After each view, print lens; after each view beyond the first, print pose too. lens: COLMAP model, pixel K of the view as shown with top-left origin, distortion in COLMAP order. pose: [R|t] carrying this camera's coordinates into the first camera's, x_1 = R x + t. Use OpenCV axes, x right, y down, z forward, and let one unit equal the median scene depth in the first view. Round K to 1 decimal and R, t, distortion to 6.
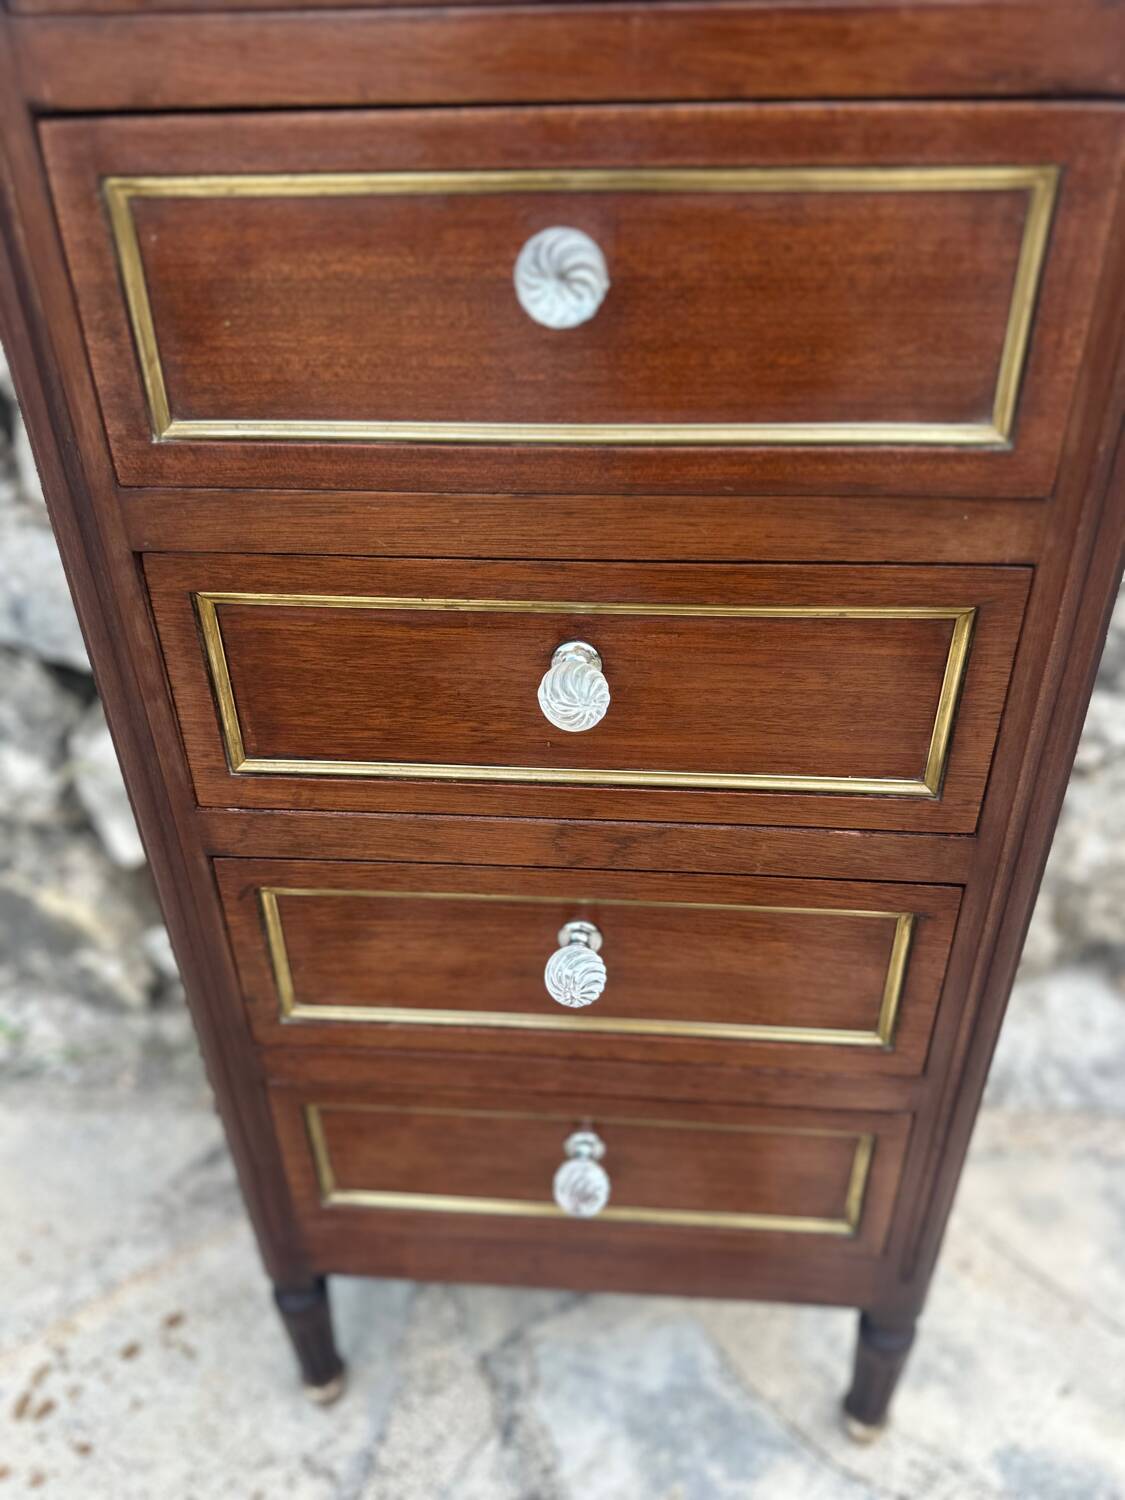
lens RADIAL K [[1094.2, 0, 568.9], [0, 1094.2, 766.1], [0, 0, 1]] dist [0.006017, -0.022054]
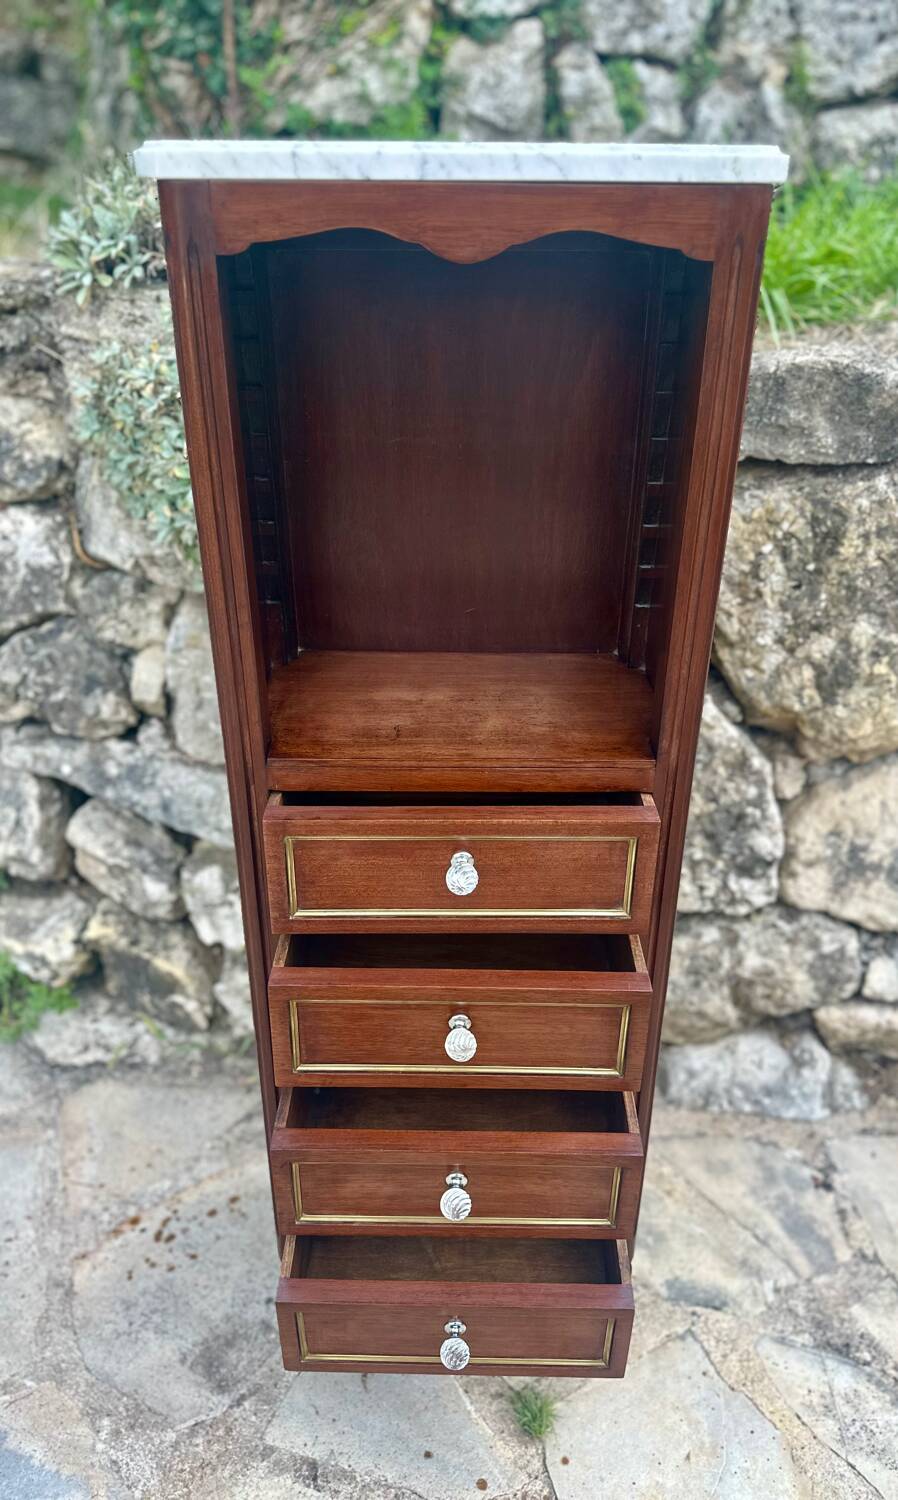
lens RADIAL K [[1091.6, 0, 452.3], [0, 1091.6, 766.1], [0, 0, 1]] dist [0.017380, -0.034500]
pose [[0.998838, 0.036038, -0.031986, 0.044078], [-0.037834, 0.997632, -0.057443, -0.145042], [0.029840, 0.058587, 0.997836, -0.976361]]
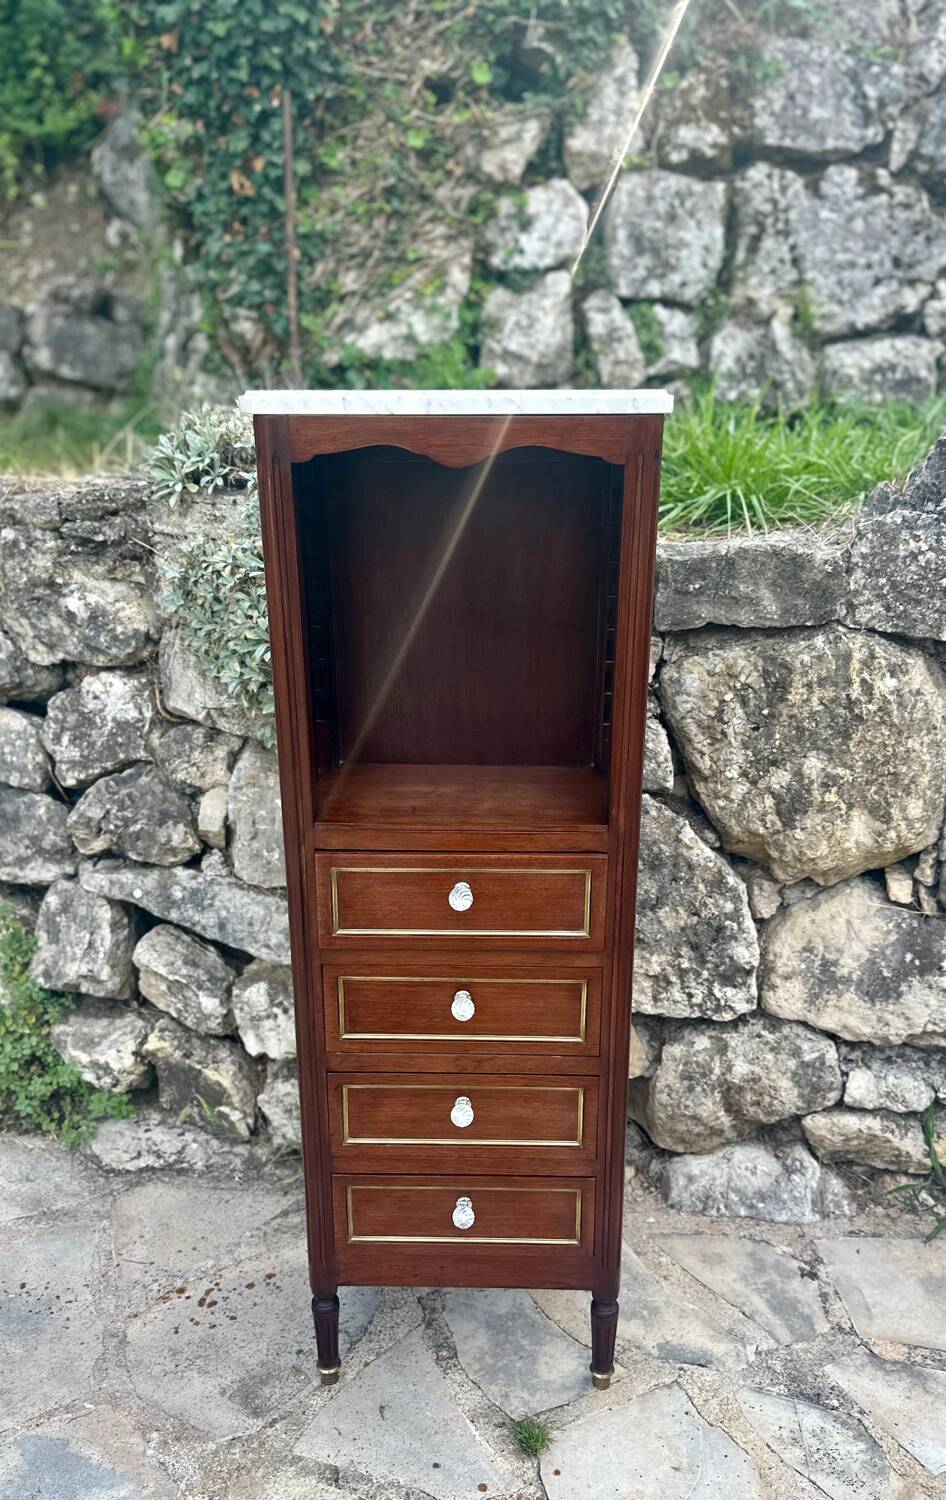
lens RADIAL K [[1210.3, 0, 471.5], [0, 1210.3, 844.3], [0, 0, 1]] dist [0.097803, -0.172511]
pose [[0.996920, 0.034778, -0.070291, 0.163525], [-0.048269, 0.978514, -0.200450, 0.177934], [0.061810, 0.203225, 0.977179, -1.534047]]
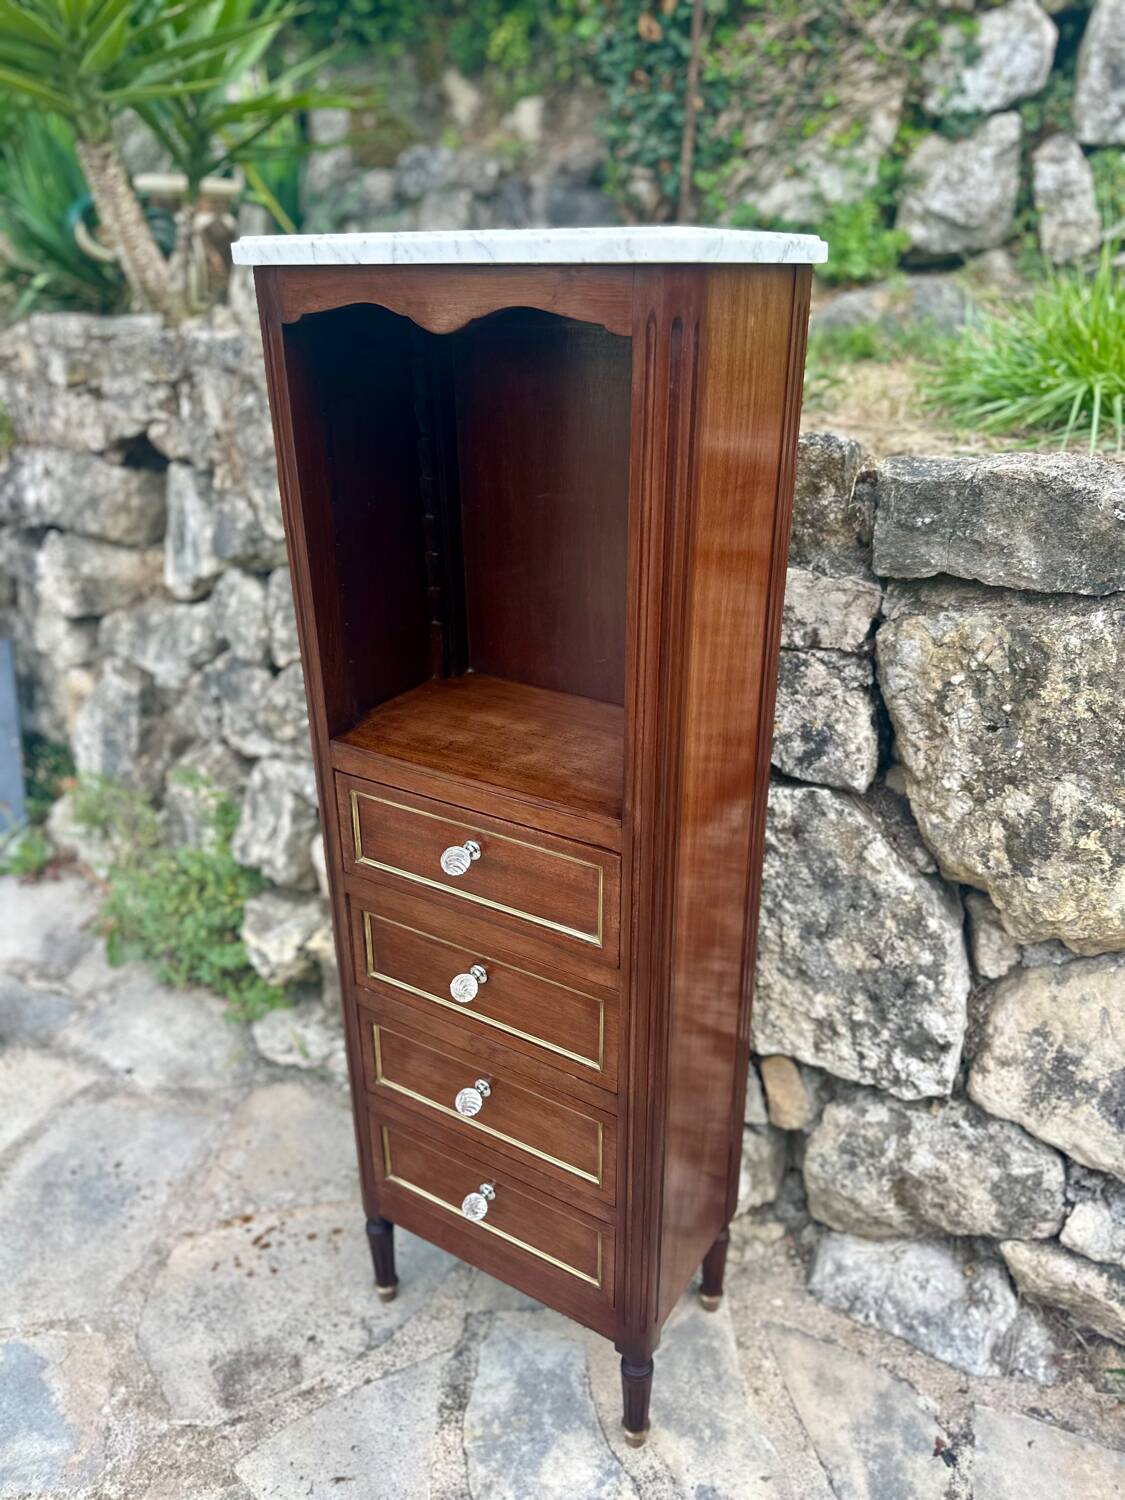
lens RADIAL K [[1094.2, 0, 567.7], [0, 1094.2, 758.0], [0, 0, 1]] dist [0.006017, -0.022054]
pose [[0.888951, 0.200617, -0.411728, 0.673866], [-0.254771, 0.963643, -0.080528, -0.253347], [0.380603, 0.176482, 0.907742, -0.783207]]
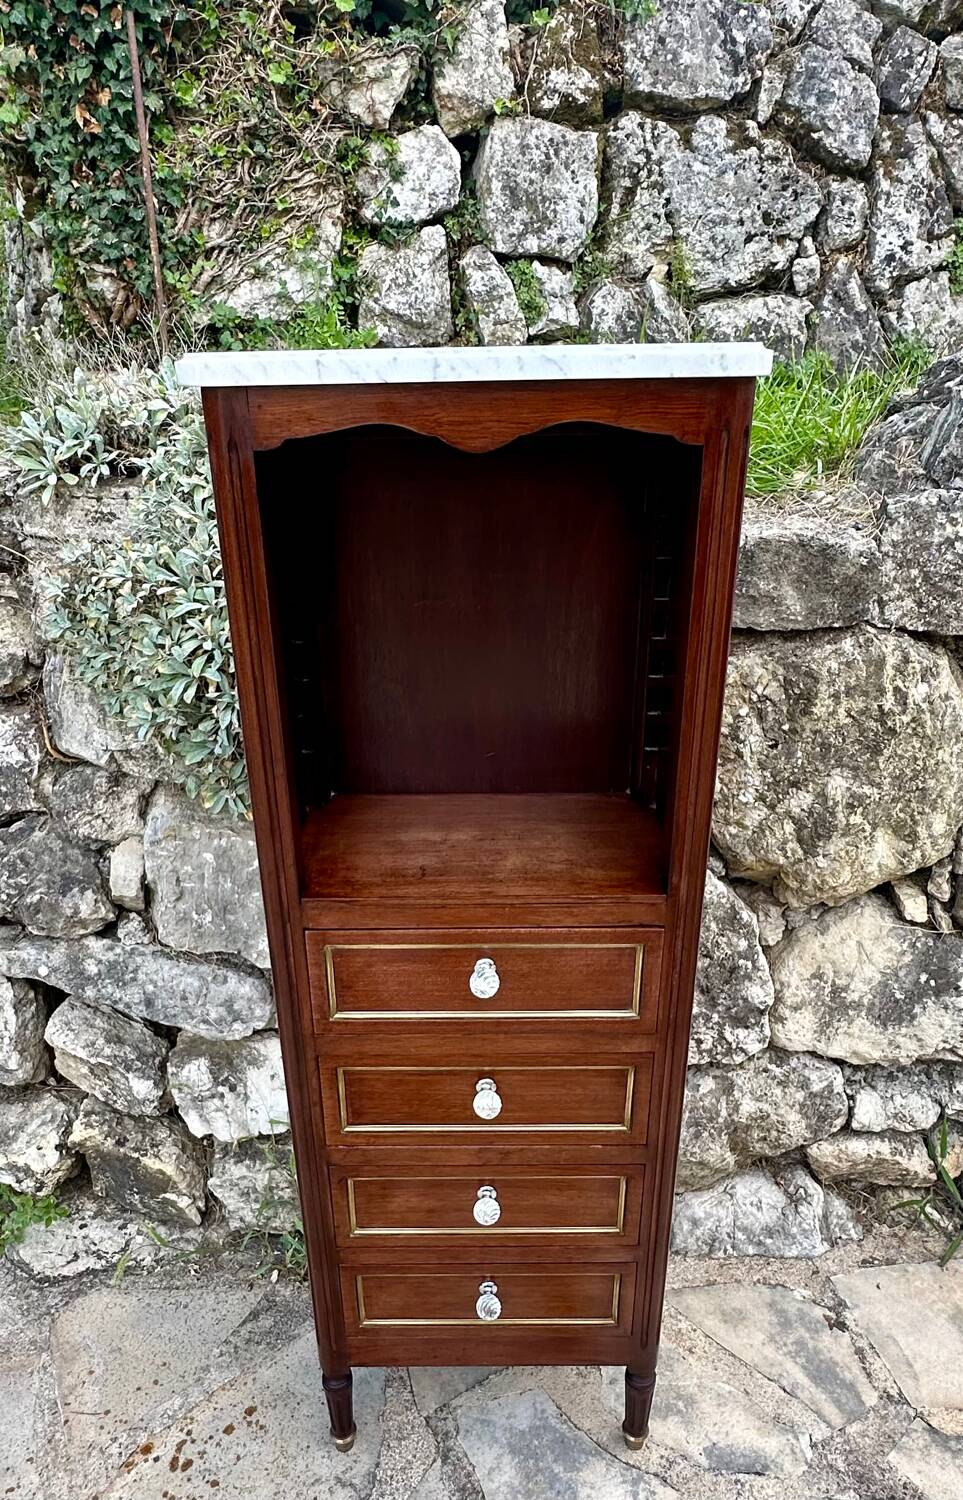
lens RADIAL K [[1014.5, 0, 461.5], [0, 1014.5, 825.0], [0, 0, 1]] dist [-0.027974, 0.024575]
pose [[0.997368, -0.031594, 0.065266, -0.108863], [0.039331, 0.991887, -0.120884, -0.246759], [-0.060917, 0.123133, 0.990519, -0.834019]]
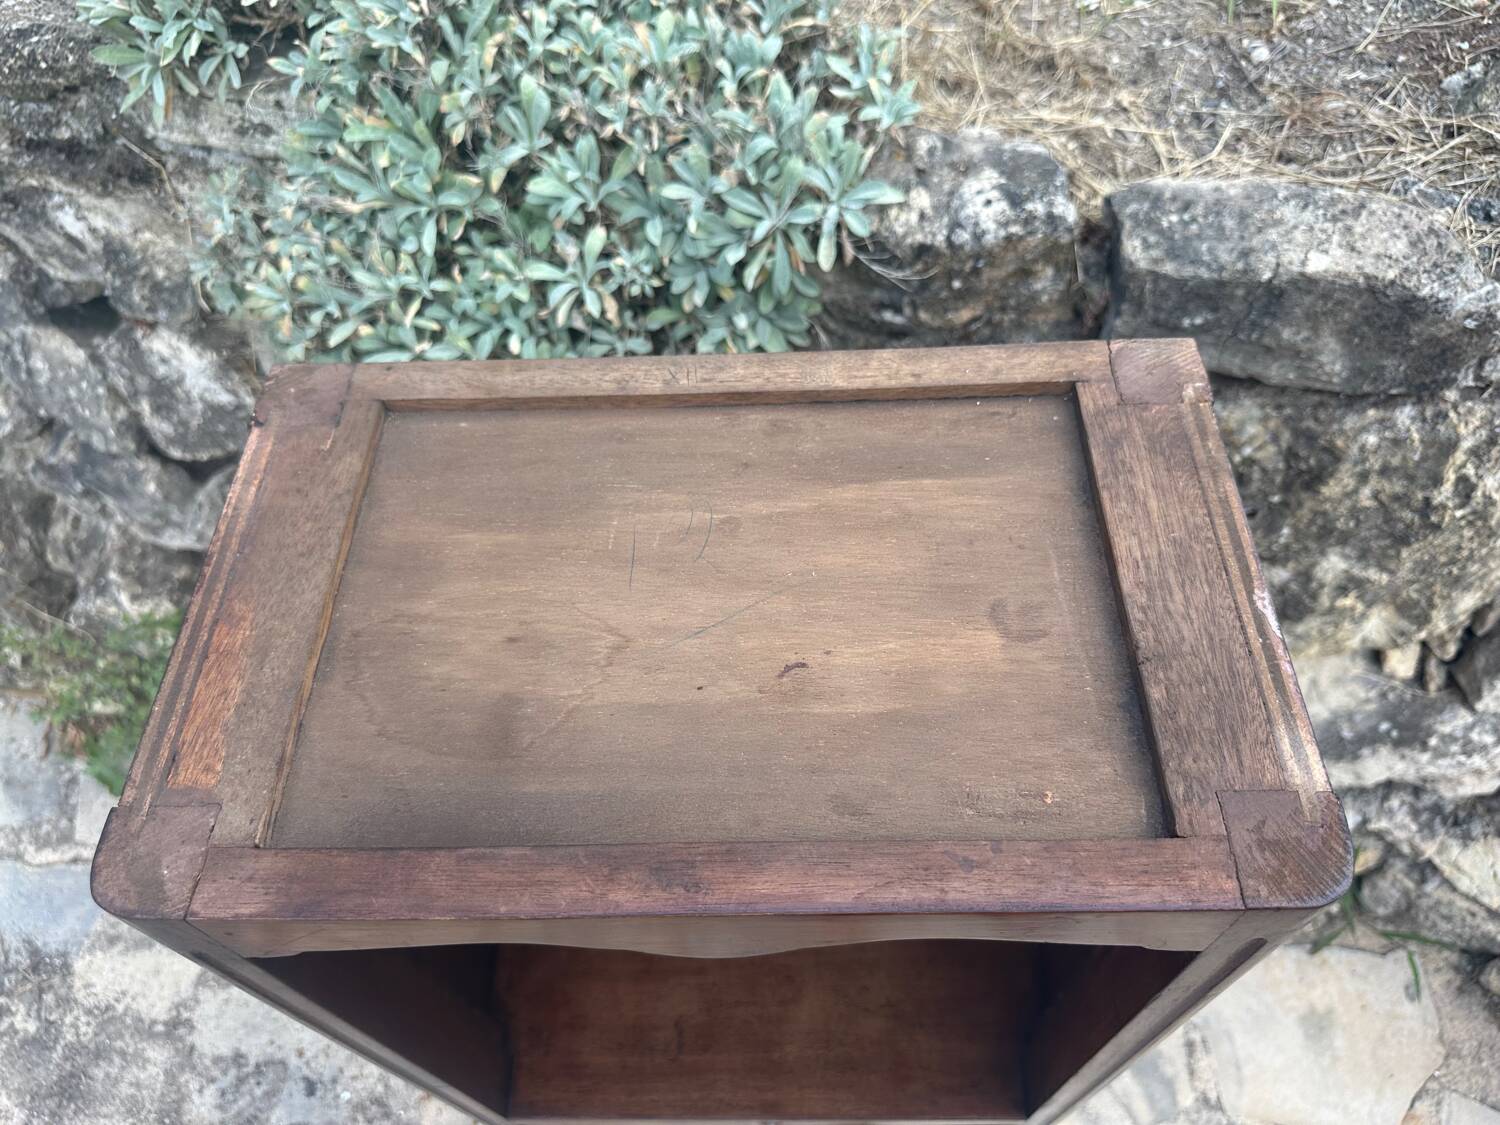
lens RADIAL K [[1094.2, 0, 785.8], [0, 1094.2, 559.1], [0, 0, 1]] dist [0.006017, -0.022054]
pose [[0.997976, 0.038966, -0.050259, 0.065387], [-0.016148, 0.919663, 0.392375, -1.039532], [0.061511, -0.390769, 0.918431, -0.399714]]
